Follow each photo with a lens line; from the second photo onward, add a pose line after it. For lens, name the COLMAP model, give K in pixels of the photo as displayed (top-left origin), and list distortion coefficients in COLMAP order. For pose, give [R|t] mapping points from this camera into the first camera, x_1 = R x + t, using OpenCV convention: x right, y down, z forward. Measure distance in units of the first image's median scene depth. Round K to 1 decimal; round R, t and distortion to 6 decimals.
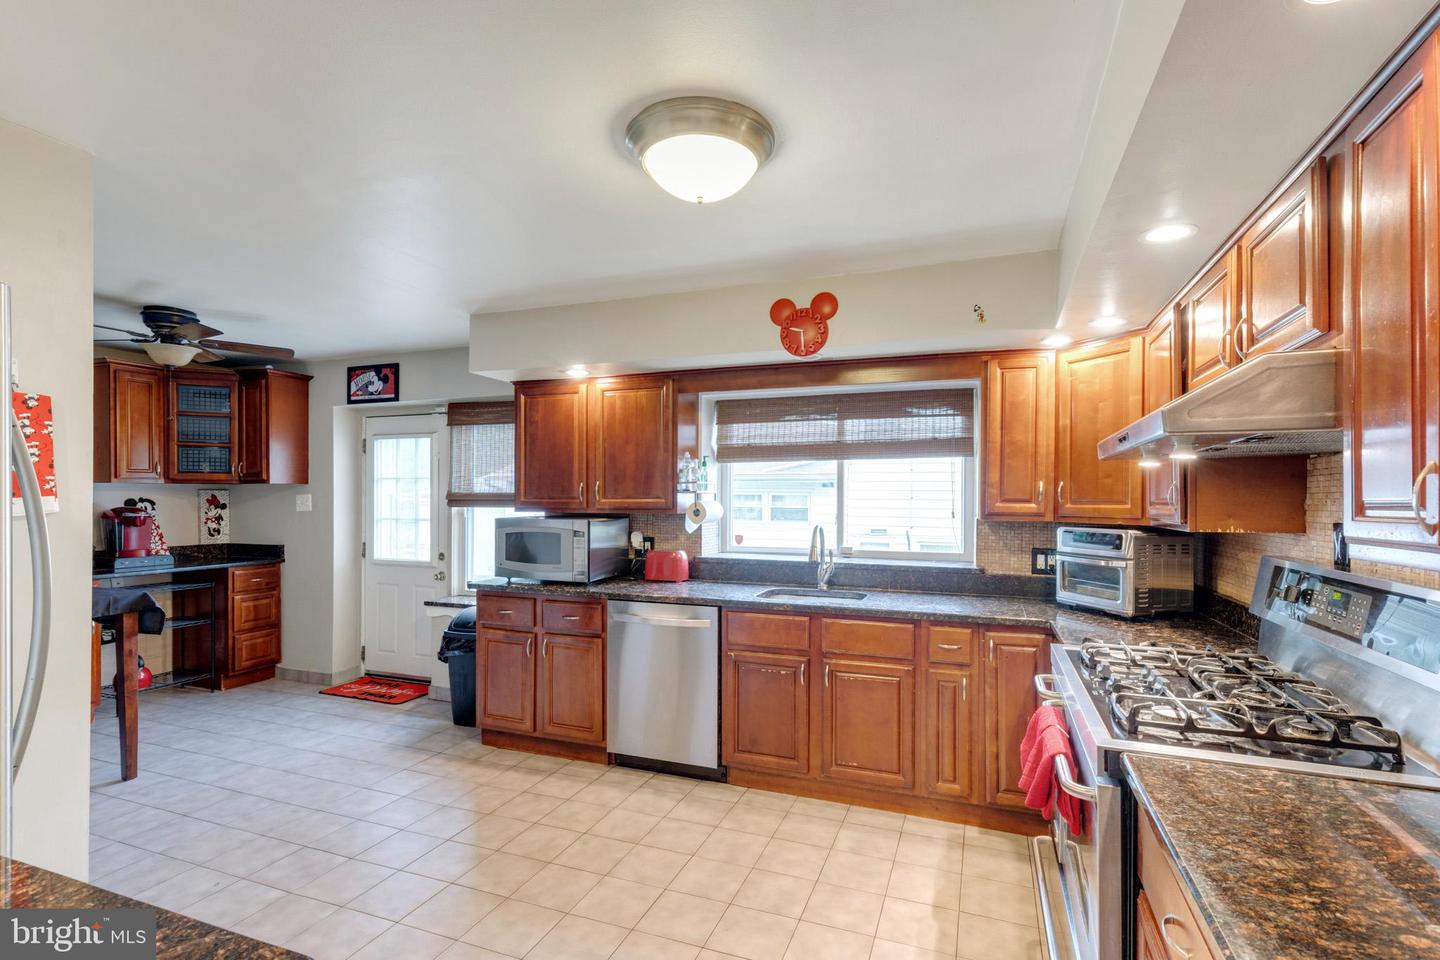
lens RADIAL K [[698.1, 0, 719.9], [0, 698.1, 494.3], [0, 0, 1]] dist [0.021205, -0.000201]
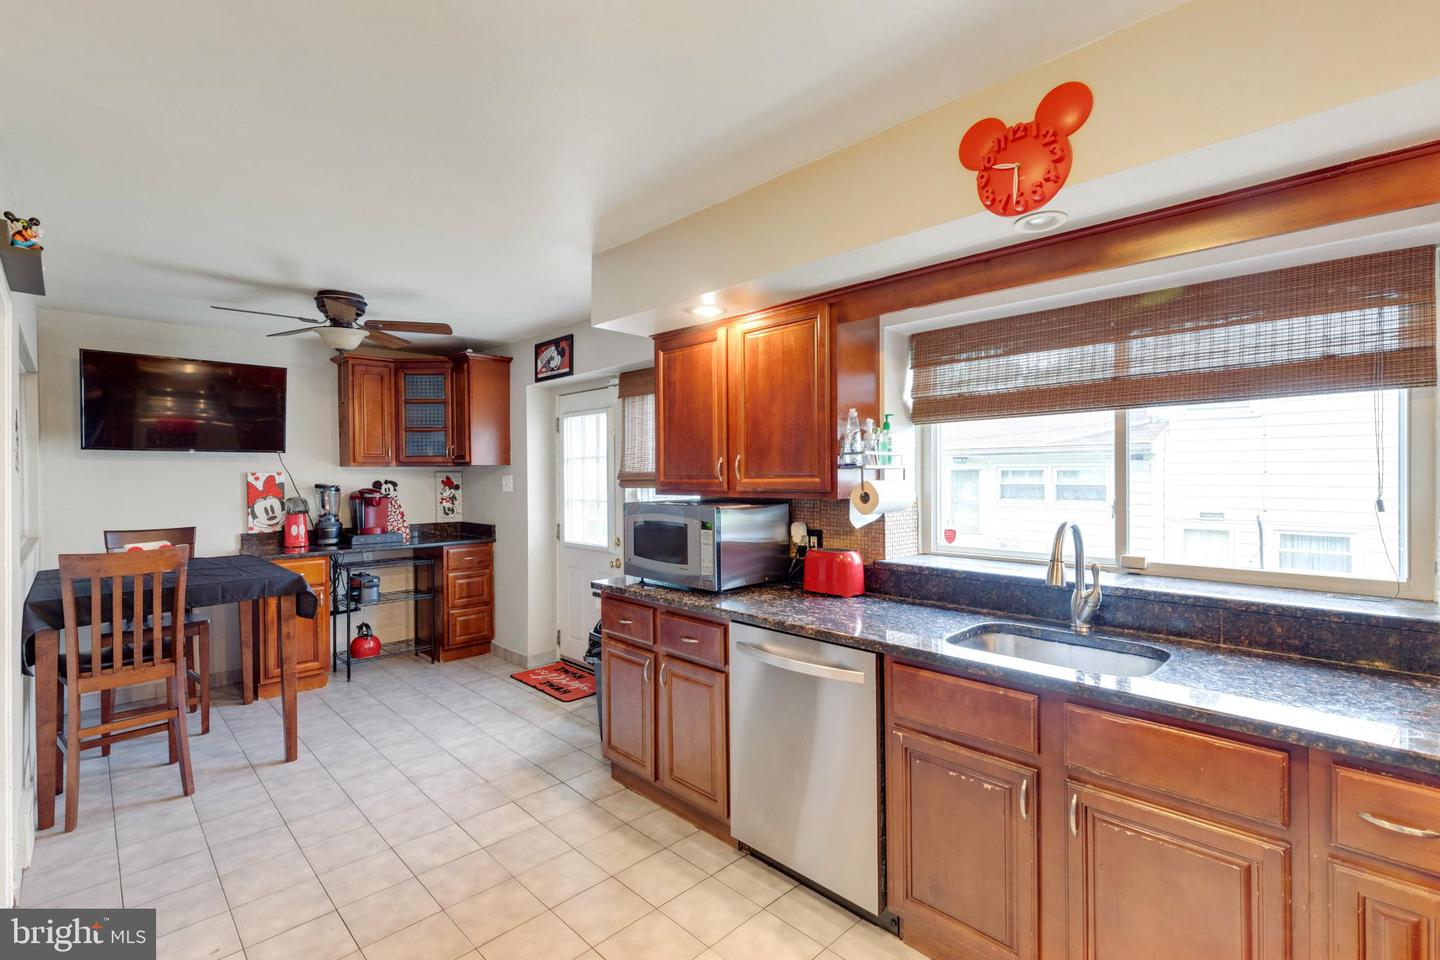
lens RADIAL K [[652.2, 0, 714.4], [0, 652.2, 476.3], [0, 0, 1]] dist [0.010780, -0.002005]
pose [[0.909121, -0.008959, -0.416435, 0.090759], [0.011955, 0.999918, 0.004588, 0.000802], [0.416360, -0.009149, 0.909154, 0.351156]]
